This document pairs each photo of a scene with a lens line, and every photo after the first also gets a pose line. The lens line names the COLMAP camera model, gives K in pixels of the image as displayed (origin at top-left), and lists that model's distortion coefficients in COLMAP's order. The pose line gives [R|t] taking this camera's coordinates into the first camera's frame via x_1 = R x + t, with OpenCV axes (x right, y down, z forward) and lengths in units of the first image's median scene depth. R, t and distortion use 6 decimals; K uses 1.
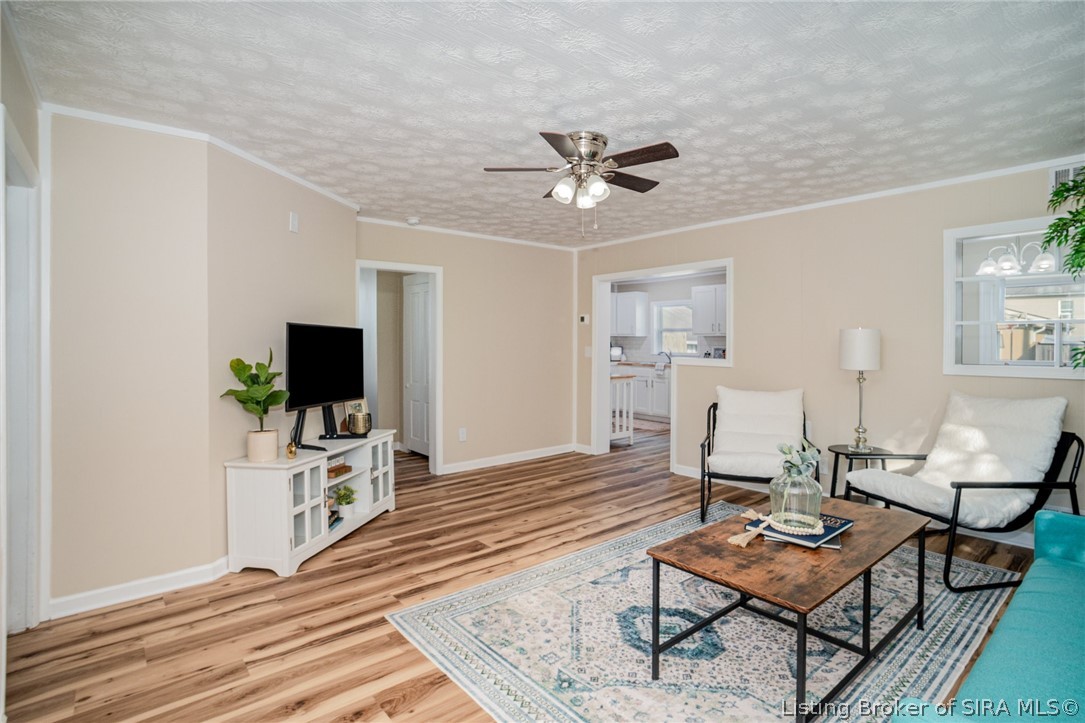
lens RADIAL K [[526.1, 0, 543.6], [0, 526.1, 355.5], [0, 0, 1]] dist [-0.014159, 0.000399]
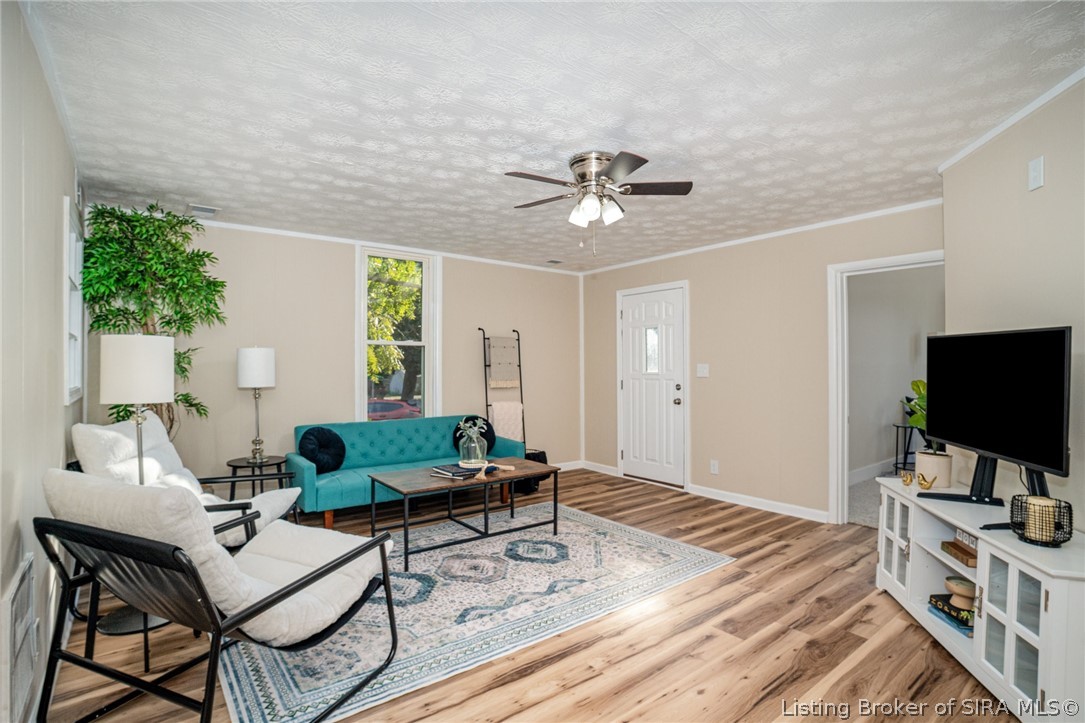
lens RADIAL K [[526.1, 0, 542.1], [0, 526.1, 365.1], [0, 0, 1]] dist [-0.014159, 0.000399]
pose [[-0.999749, -0.001513, 0.022359, 0.143291], [-0.001034, 0.999770, 0.021421, -0.035308], [-0.022386, 0.021393, -0.999520, 1.900670]]
